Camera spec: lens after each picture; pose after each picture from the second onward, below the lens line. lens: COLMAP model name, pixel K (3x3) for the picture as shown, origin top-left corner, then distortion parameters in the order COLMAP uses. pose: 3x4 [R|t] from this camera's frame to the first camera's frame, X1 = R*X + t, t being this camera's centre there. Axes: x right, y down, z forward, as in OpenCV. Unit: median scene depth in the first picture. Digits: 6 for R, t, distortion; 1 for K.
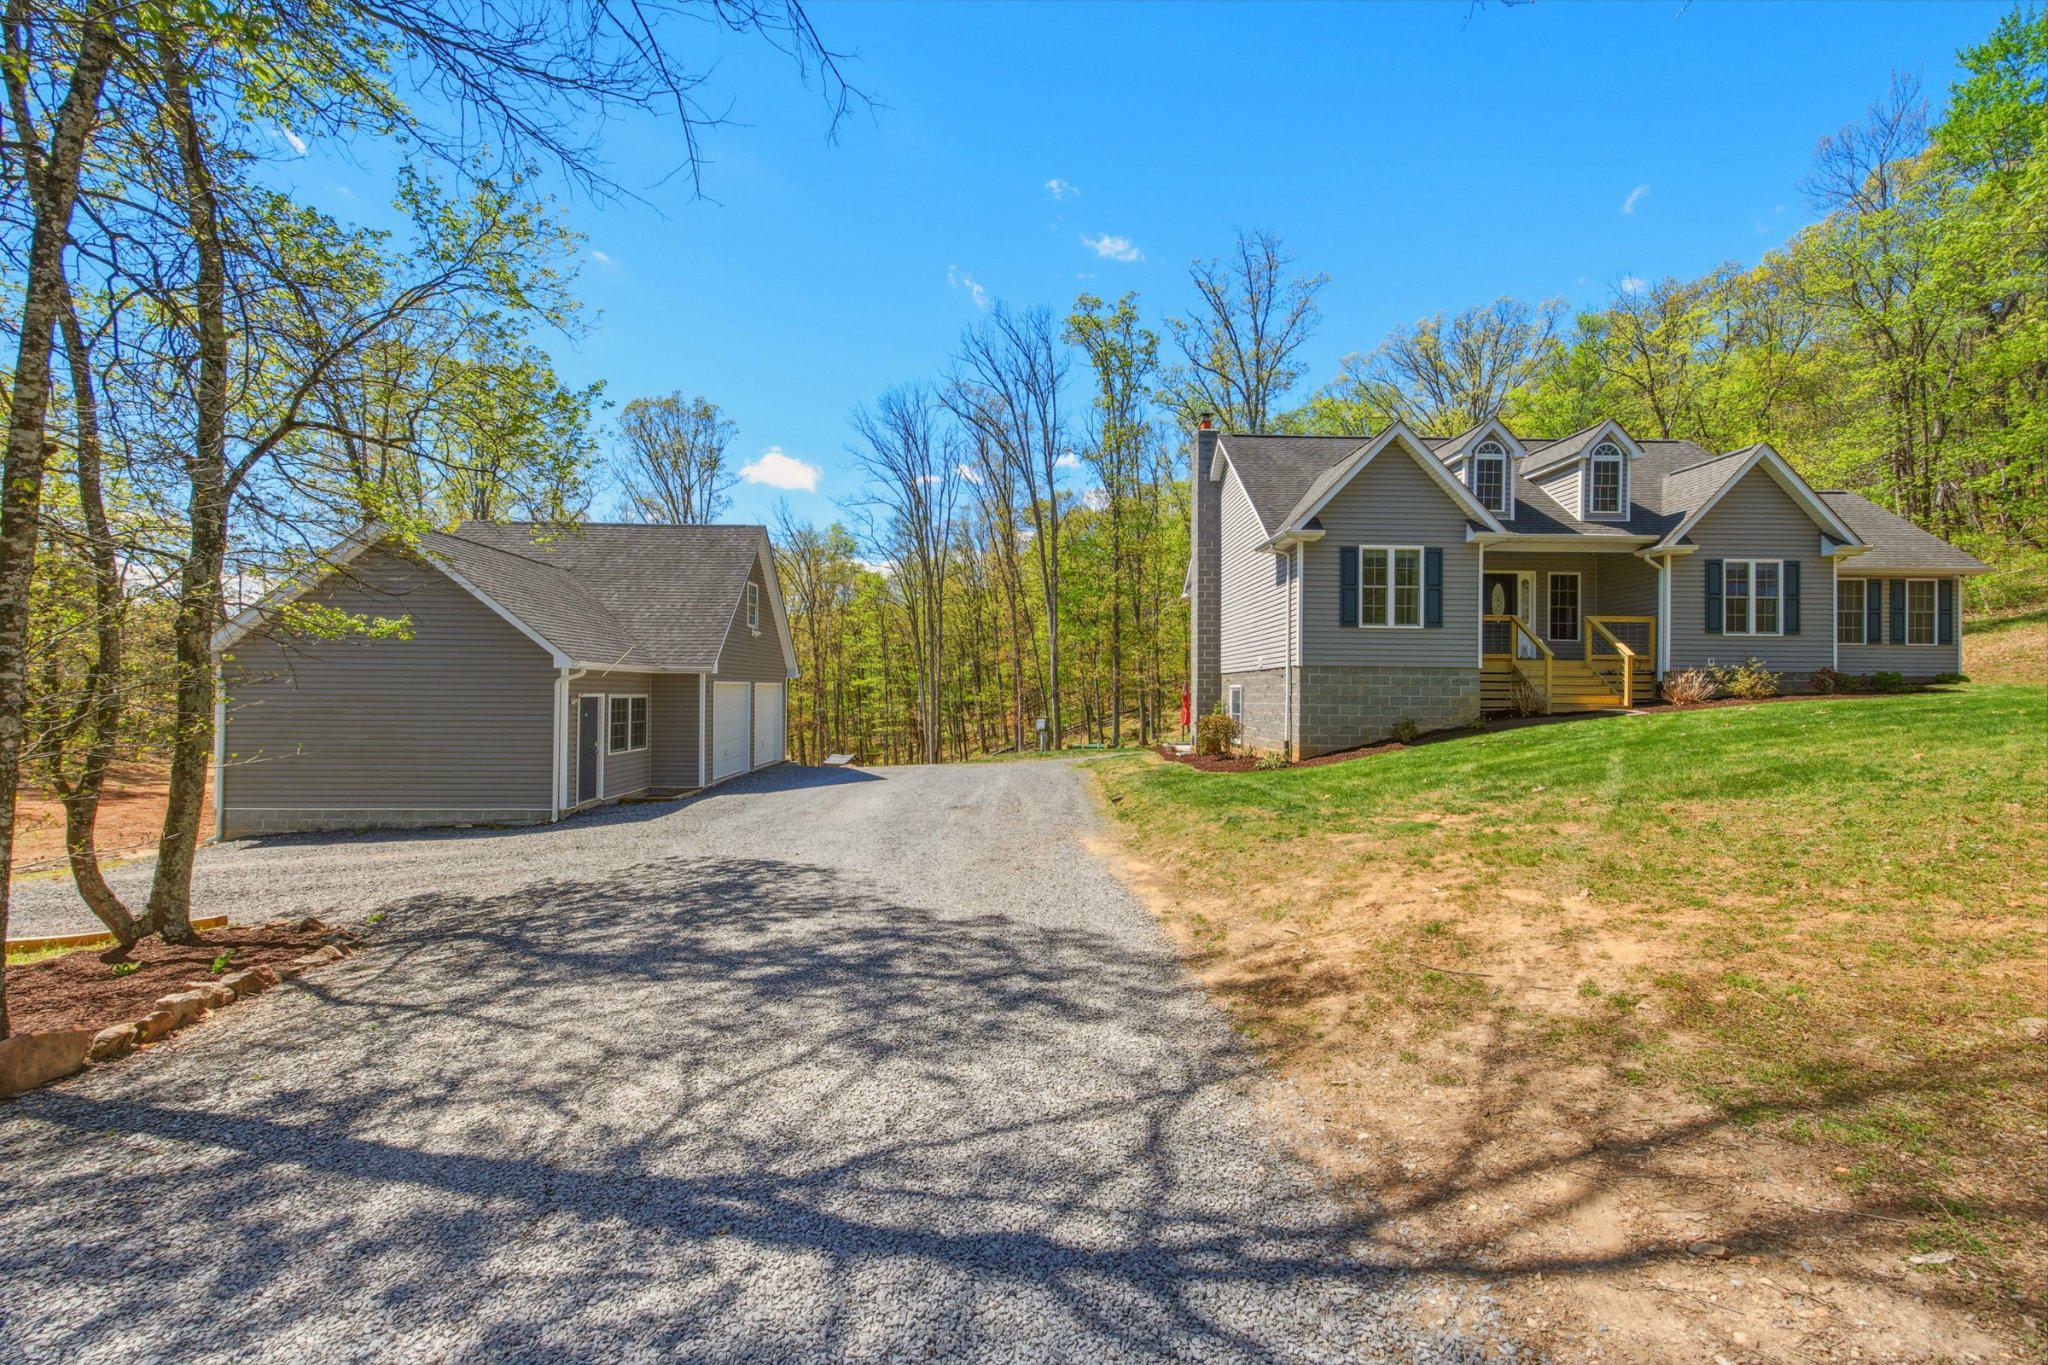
lens RADIAL K [[812.9, 0, 1032.4], [0, 812.9, 686.5], [0, 0, 1]] dist [-0.002420, -0.000768]
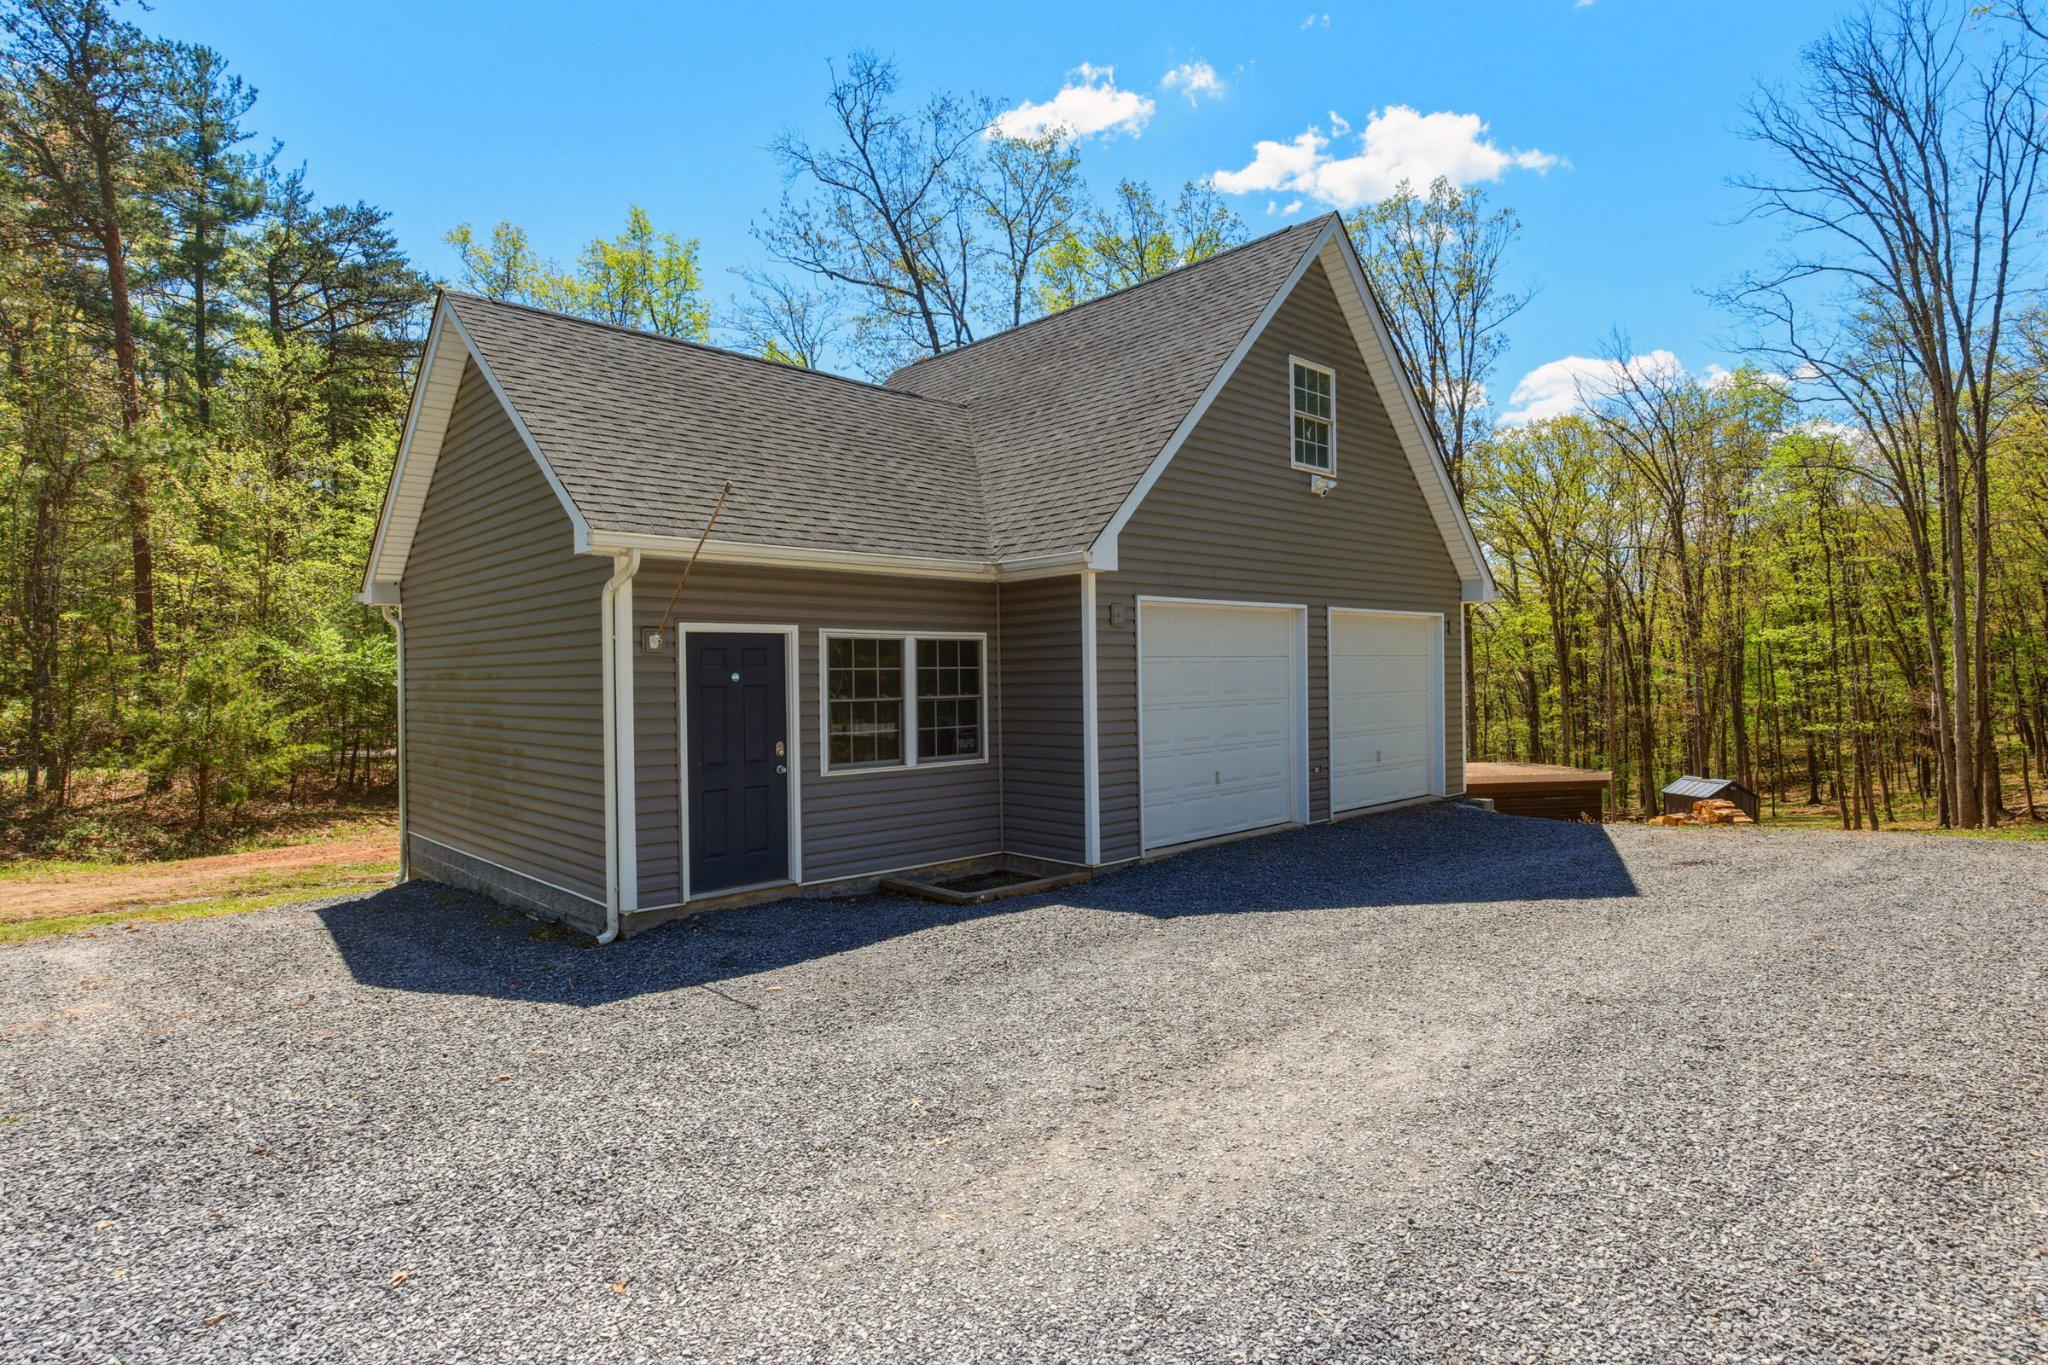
lens RADIAL K [[1054.0, 0, 1021.7], [0, 1054.0, 672.2], [0, 0, 1]] dist [0.001876, -0.001394]
pose [[0.650362, -0.010266, -0.759555, -0.034155], [0.014215, 0.999898, -0.001343, 0.020608], [0.759492, -0.009924, 0.650441, 0.444611]]
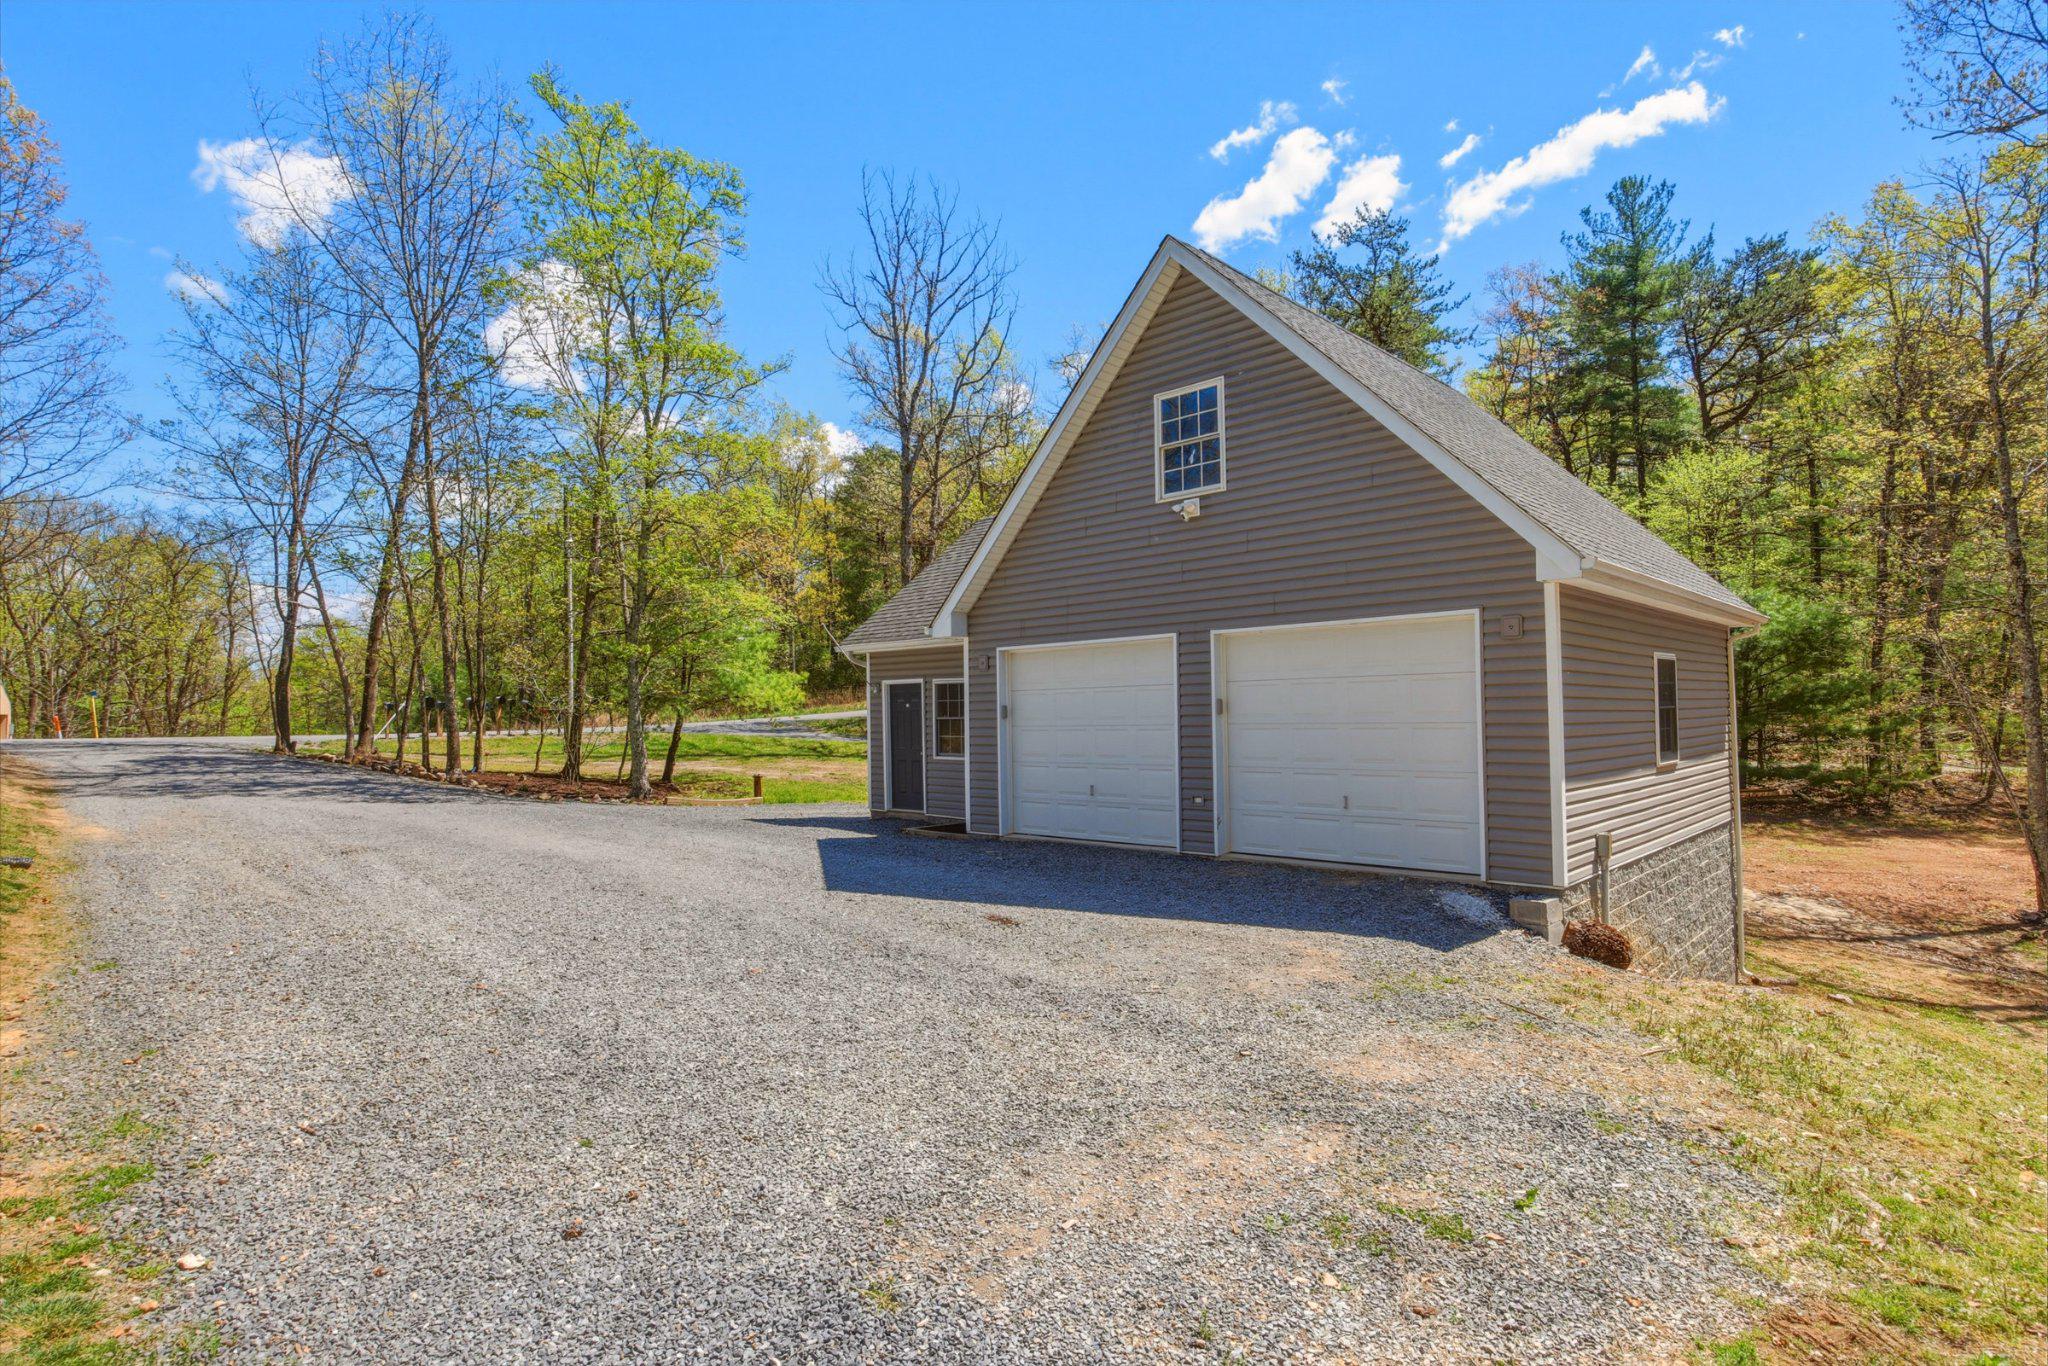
lens RADIAL K [[1054.0, 0, 1016.2], [0, 1054.0, 682.7], [0, 0, 1]] dist [0.001876, -0.001394]
pose [[-0.713828, -0.013734, -0.700187, 0.060387], [0.012220, 0.999411, -0.032061, 0.027532], [0.700215, -0.031443, -0.713239, 1.047954]]
